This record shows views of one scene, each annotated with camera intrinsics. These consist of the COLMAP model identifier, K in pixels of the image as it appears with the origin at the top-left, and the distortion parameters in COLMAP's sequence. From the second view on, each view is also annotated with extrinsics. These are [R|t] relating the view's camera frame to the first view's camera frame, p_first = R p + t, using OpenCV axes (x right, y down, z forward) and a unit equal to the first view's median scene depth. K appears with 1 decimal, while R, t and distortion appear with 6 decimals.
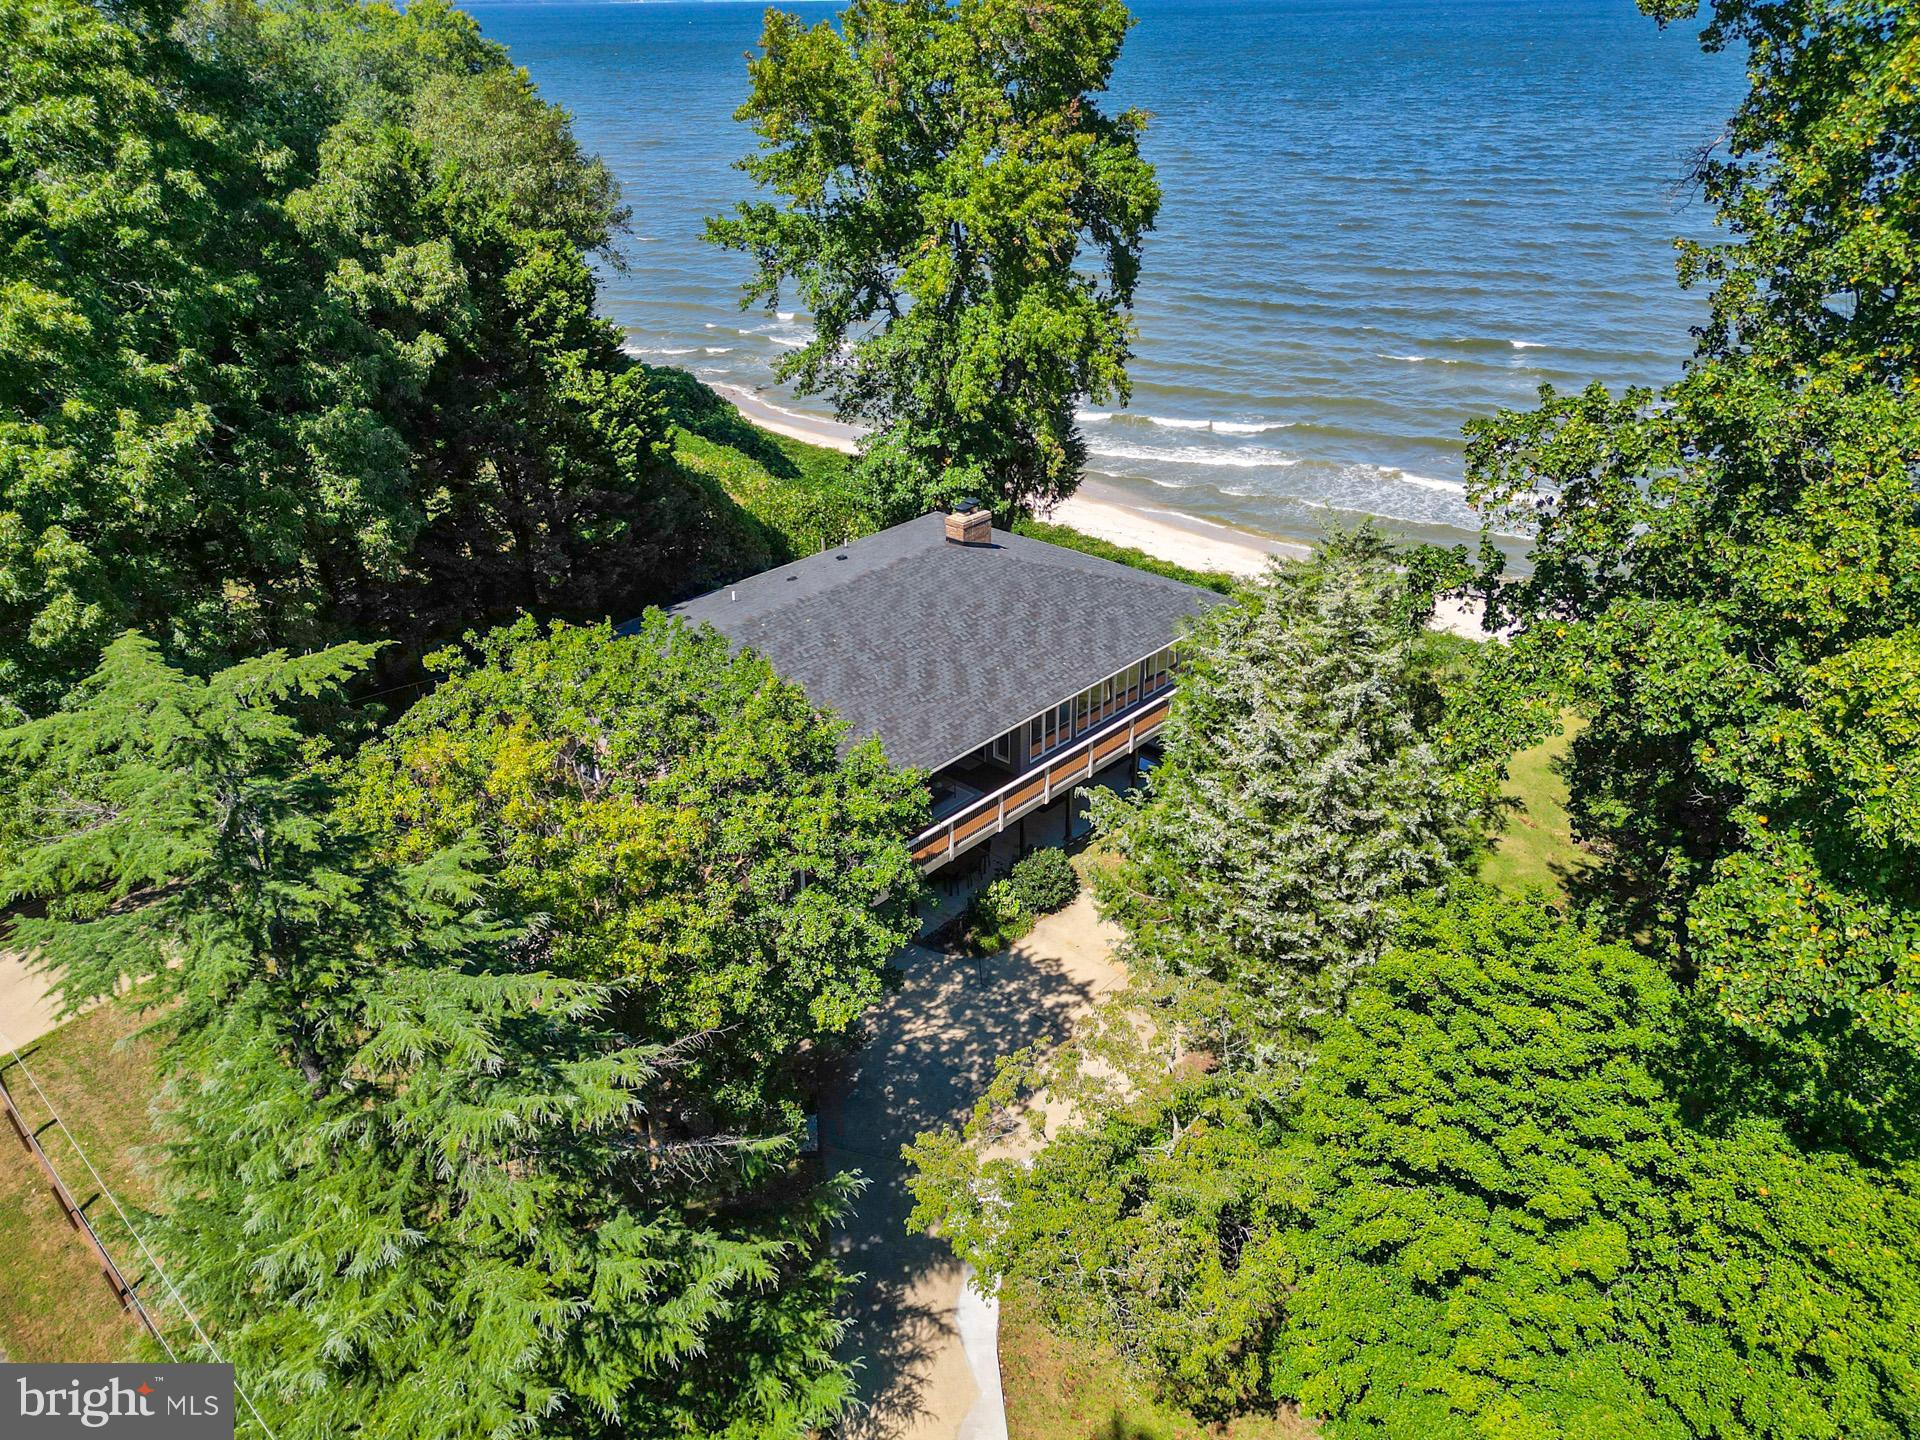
lens RADIAL K [[1377.0, 0, 972.4], [0, 1377.0, 757.2], [0, 0, 1]] dist [0.047129, -0.043095]
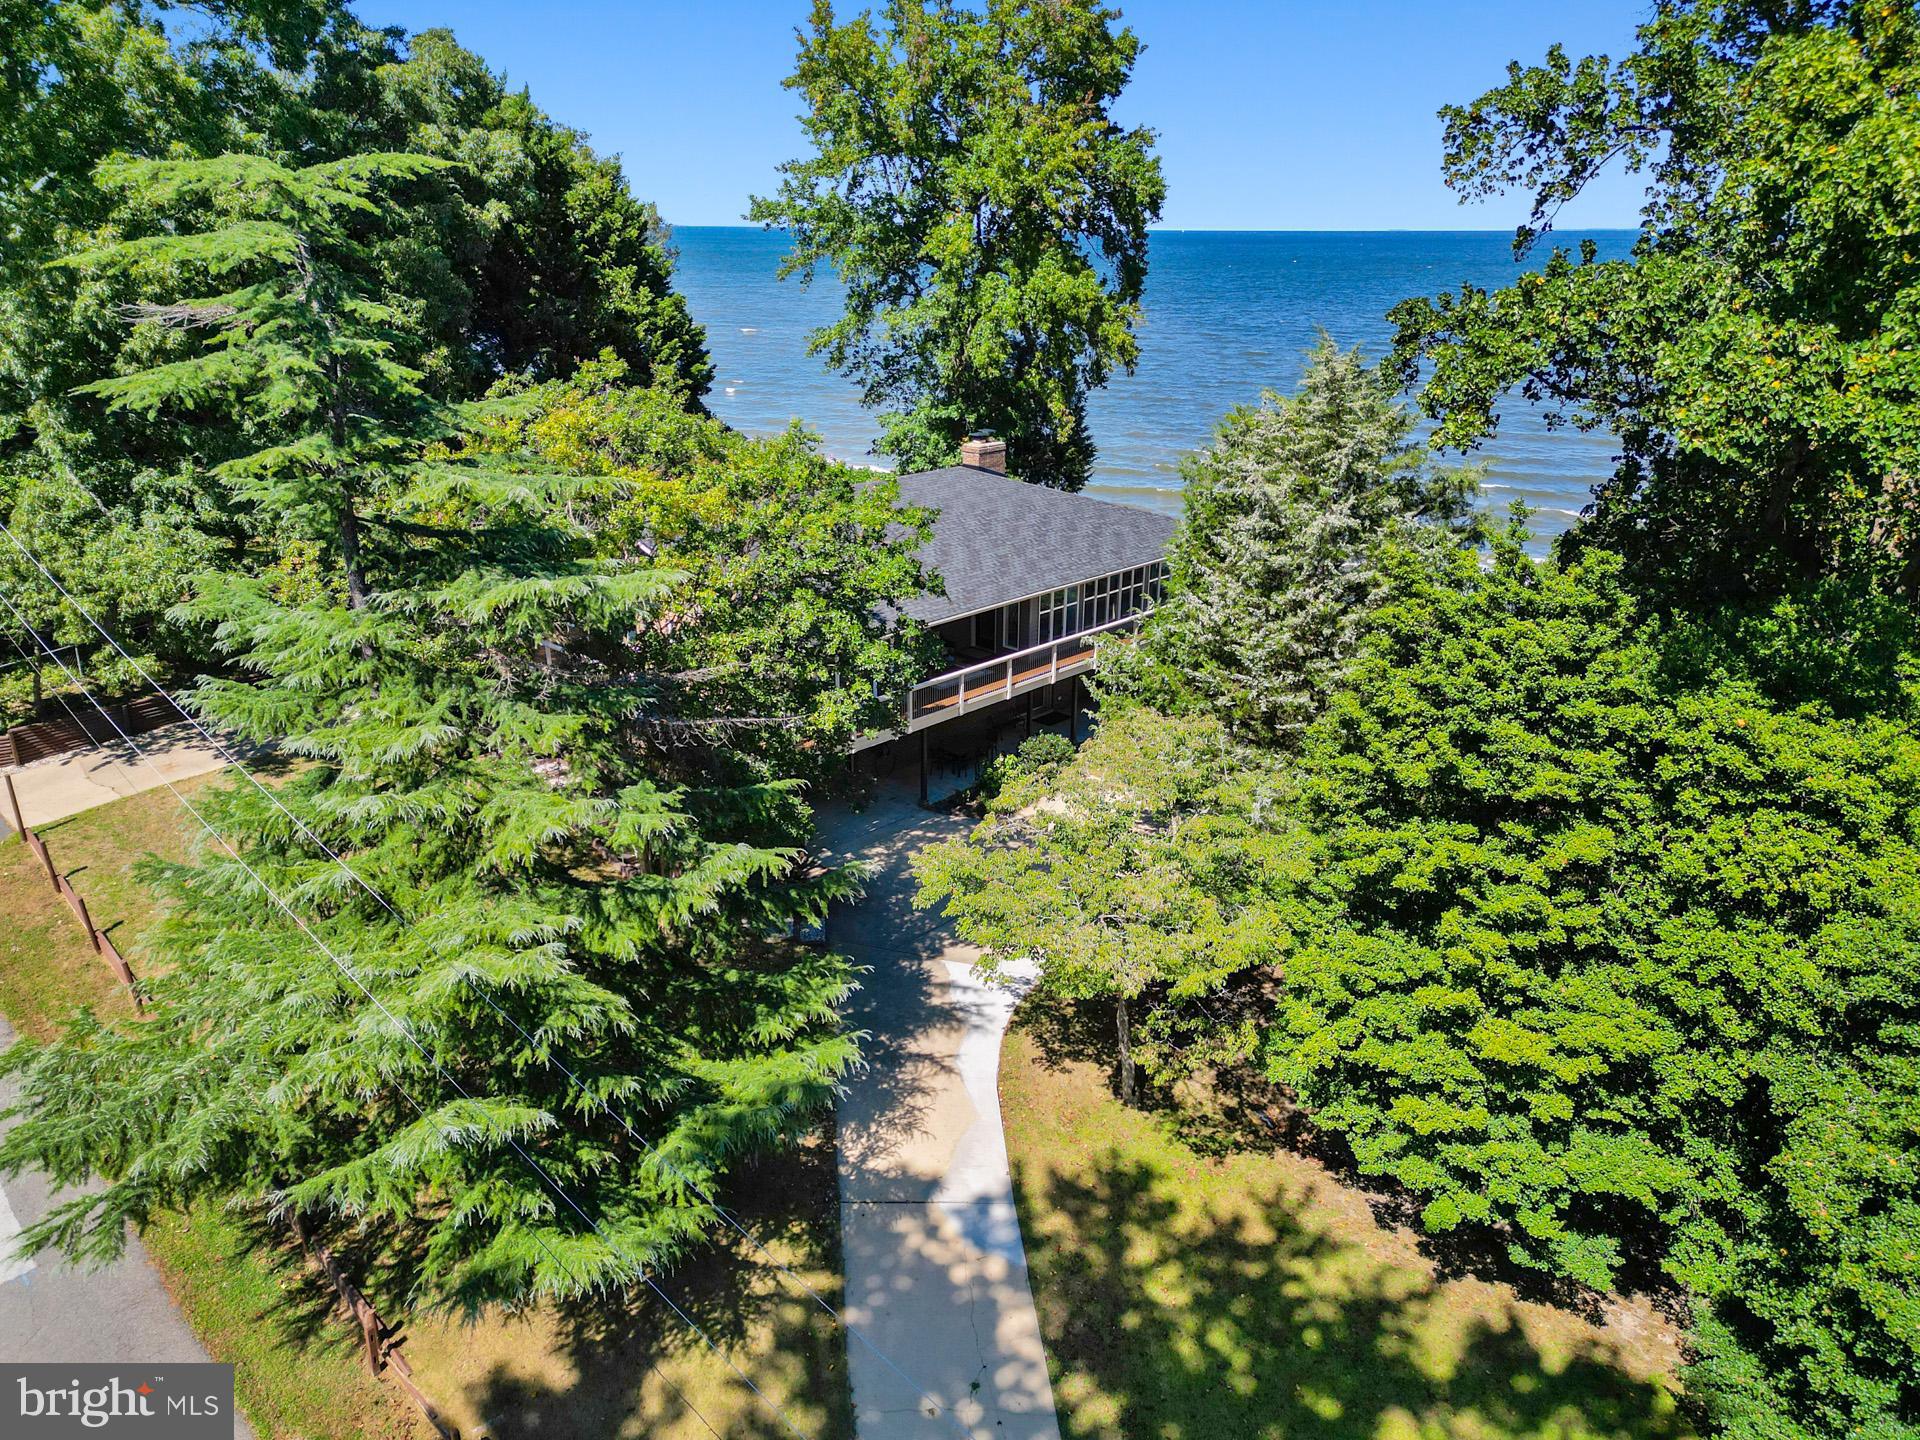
lens RADIAL K [[1377.0, 0, 972.1], [0, 1377.0, 755.6], [0, 0, 1]] dist [0.047129, -0.043095]
pose [[0.999710, 0.022822, -0.007635, 0.001405], [-0.023664, 0.989928, -0.139581, 0.237097], [0.004373, 0.139722, 0.990181, -0.020266]]
